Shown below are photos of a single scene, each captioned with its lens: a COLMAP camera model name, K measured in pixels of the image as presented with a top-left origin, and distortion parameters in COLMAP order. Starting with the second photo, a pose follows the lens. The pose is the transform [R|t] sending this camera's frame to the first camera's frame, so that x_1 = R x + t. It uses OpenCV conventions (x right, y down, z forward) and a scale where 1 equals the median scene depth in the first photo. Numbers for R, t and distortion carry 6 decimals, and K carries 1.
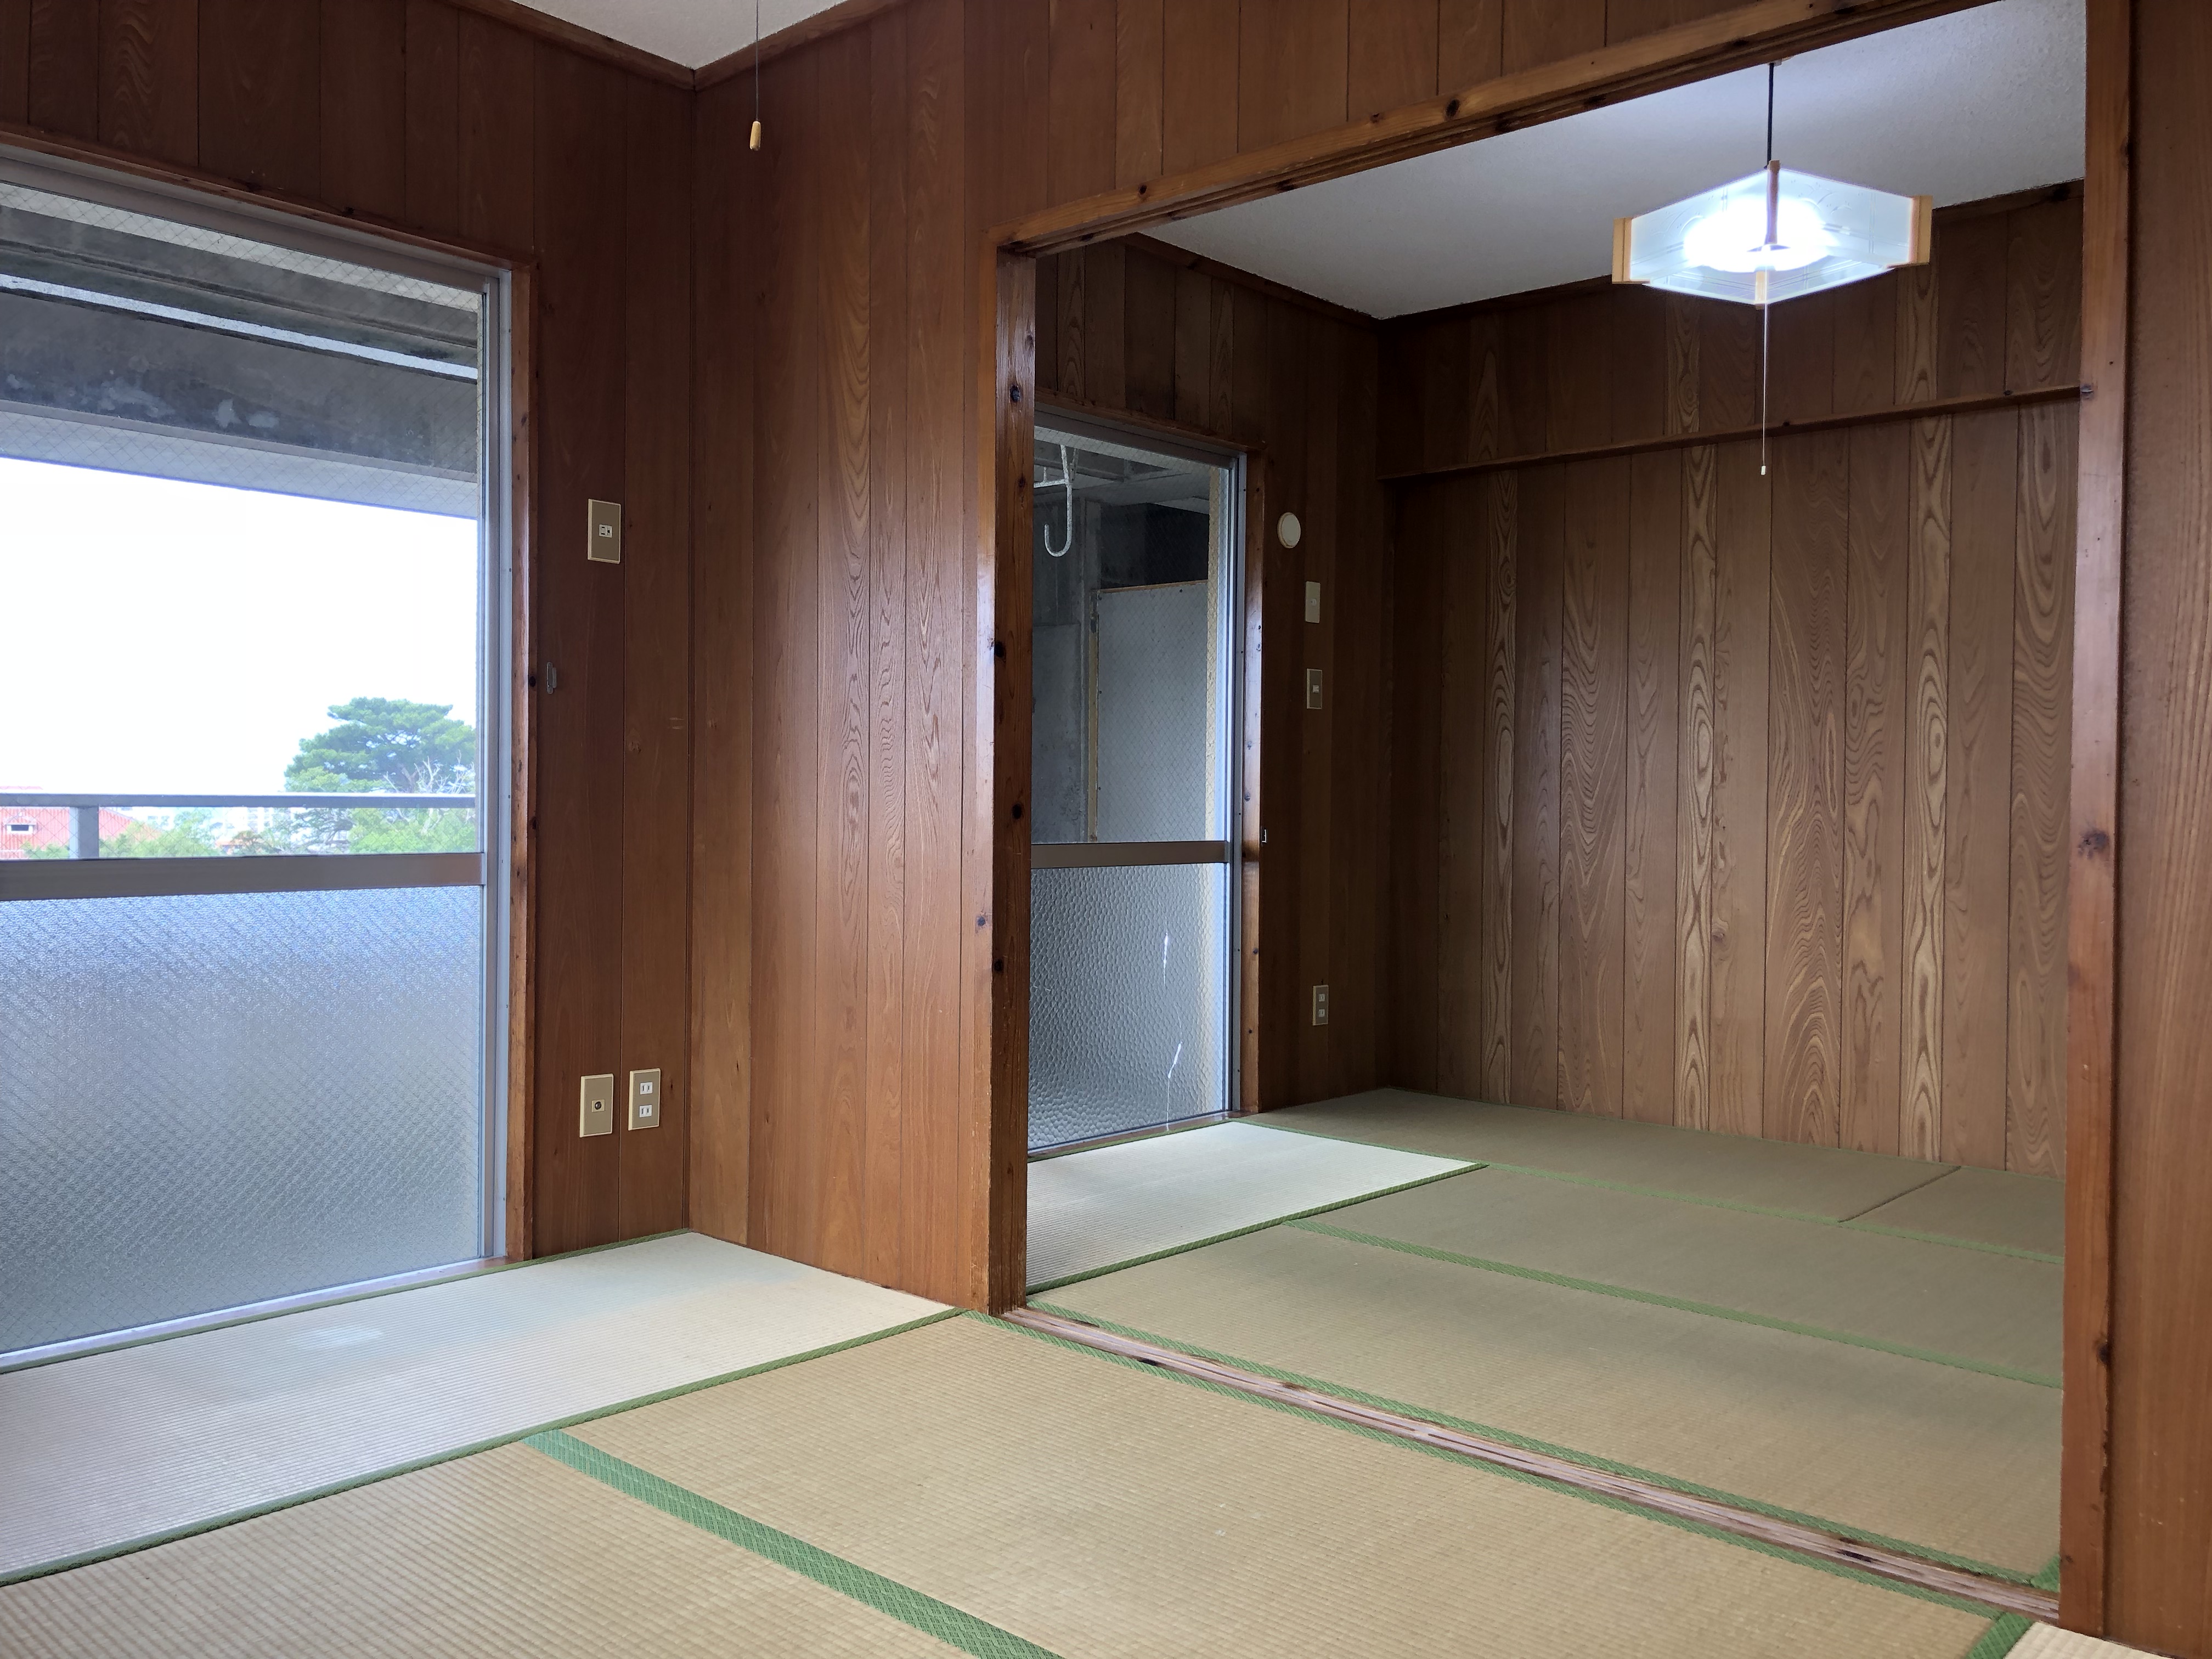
lens RADIAL K [[1822.8, 0, 1108.0], [0, 1822.8, 821.1], [0, 0, 1]] dist [0.010566, 0.004950]
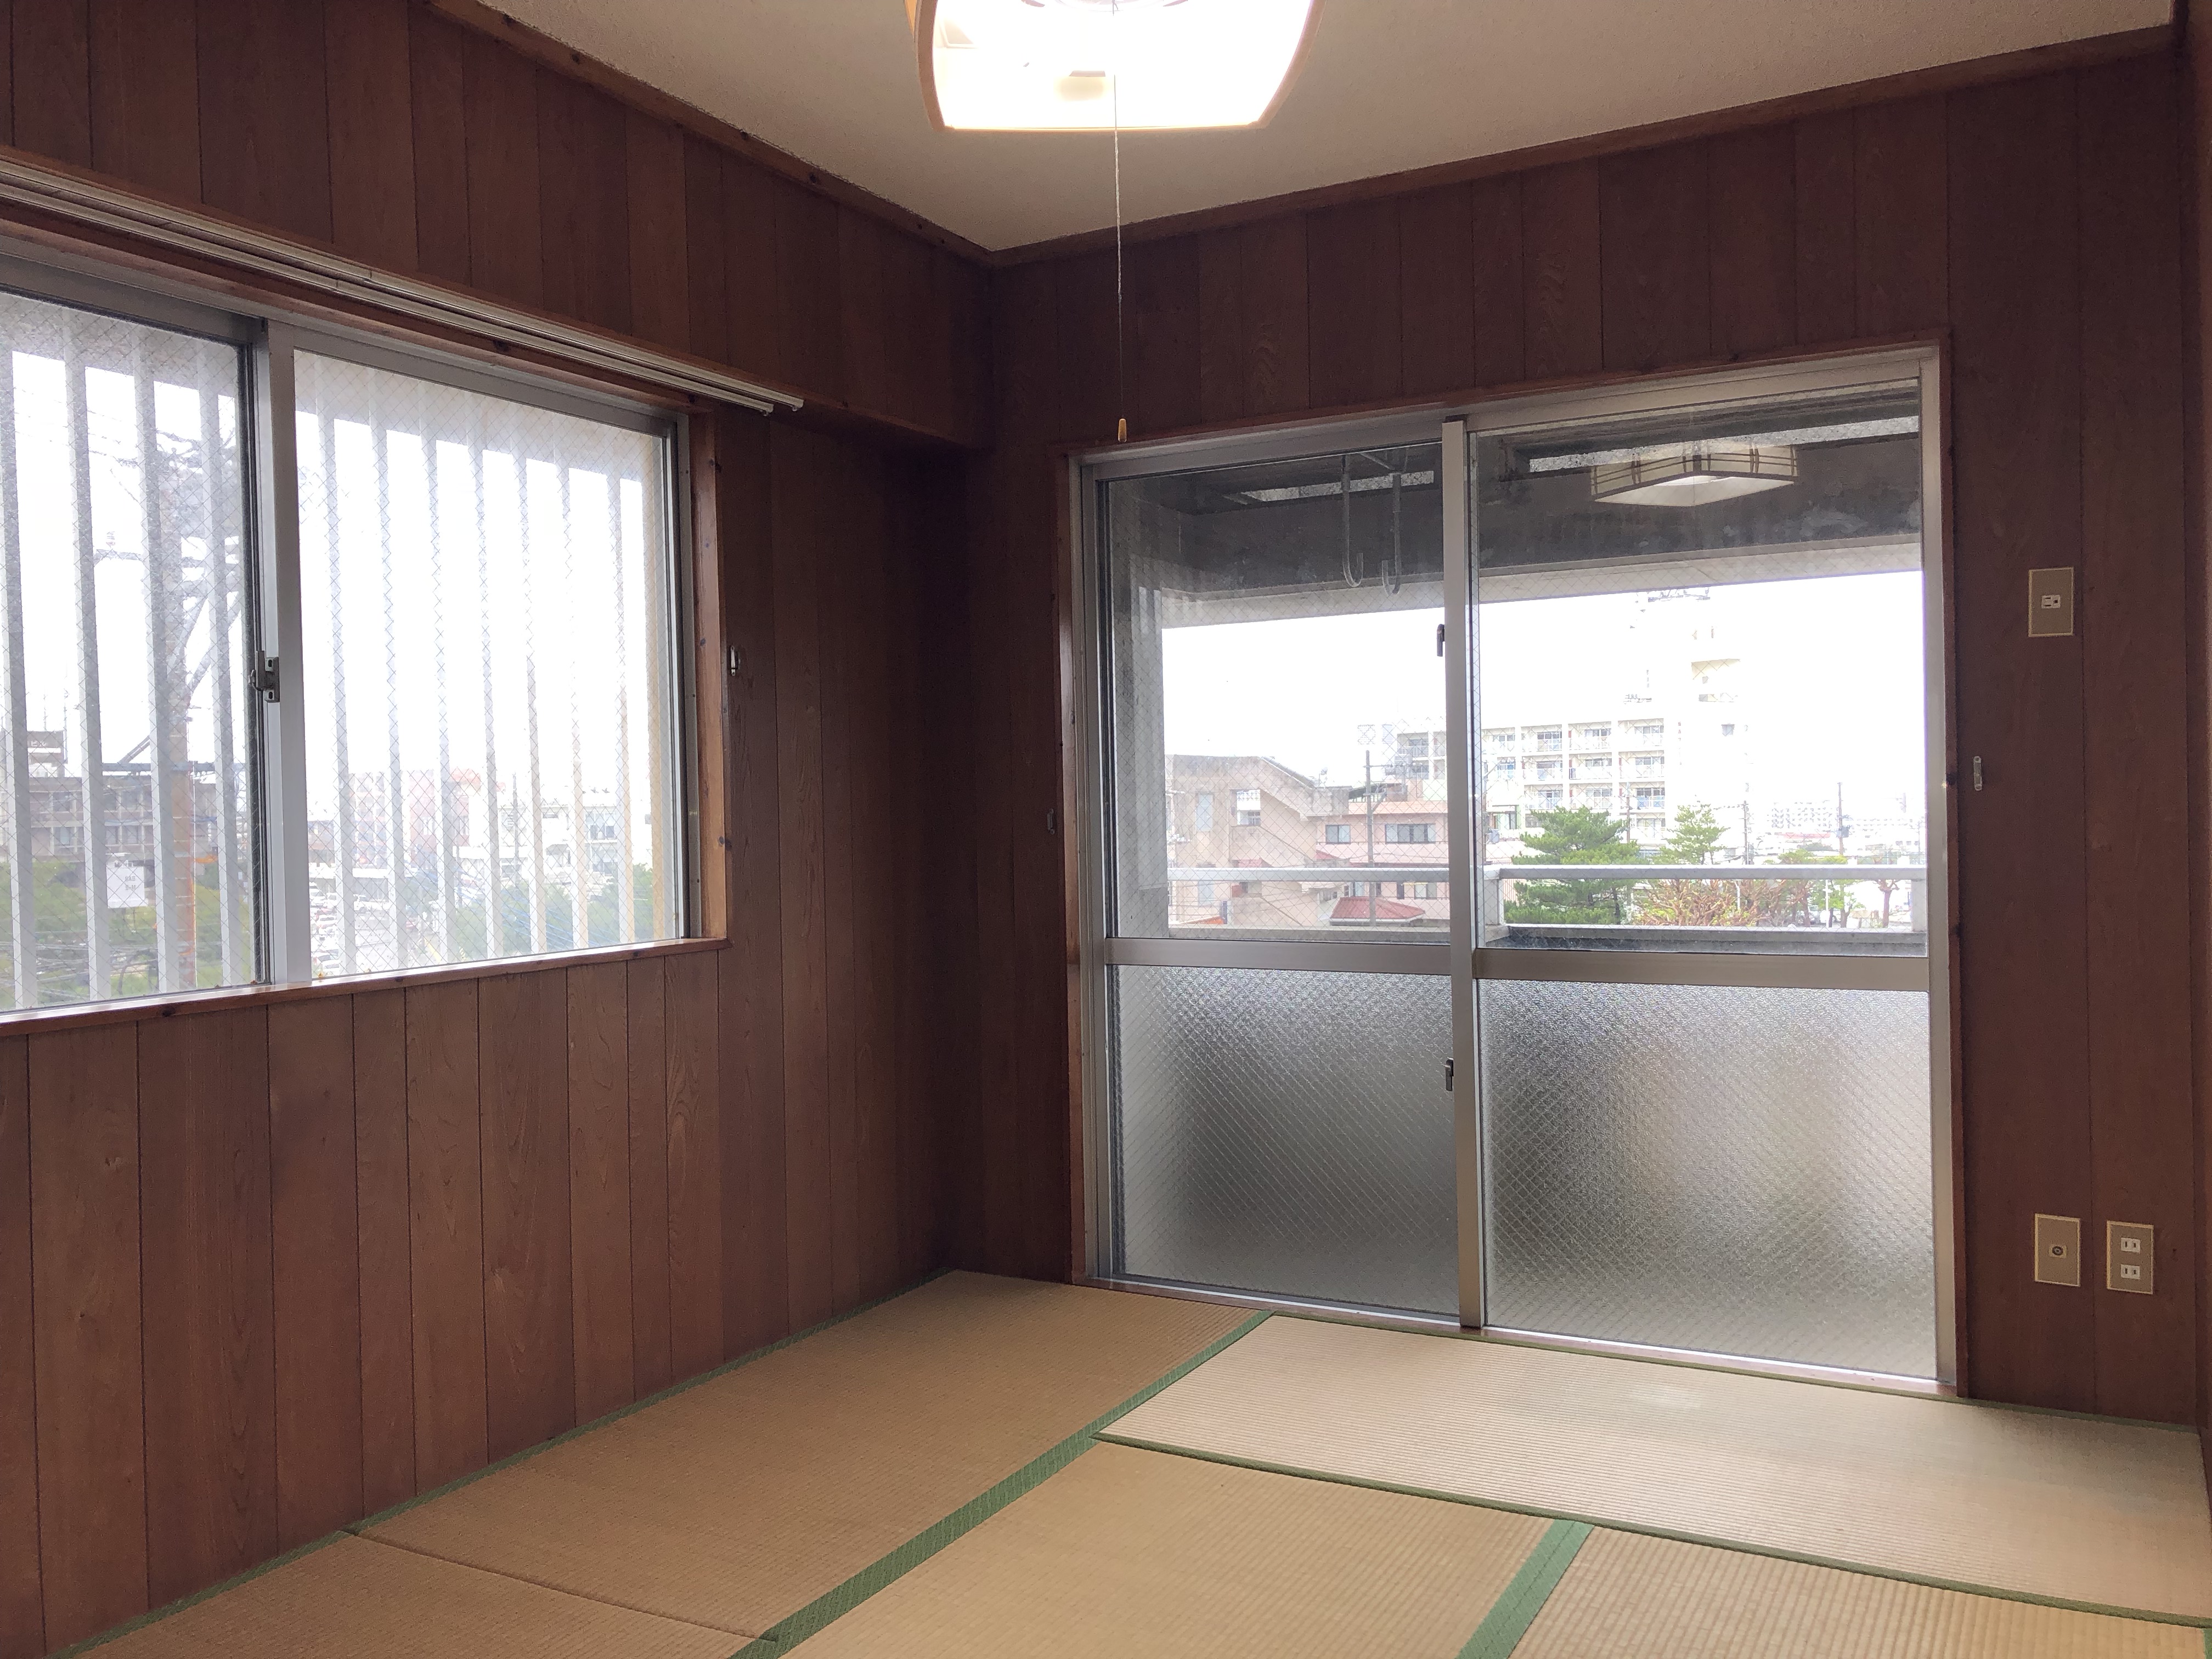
lens RADIAL K [[1822.8, 0, 1108.0], [0, 1822.8, 821.1], [0, 0, 1]] dist [0.010566, 0.004950]
pose [[0.226898, -0.007002, -0.973893, 0.498782], [0.008862, 0.999948, -0.005125, -0.053850], [0.973878, -0.007467, 0.226949, 0.364689]]
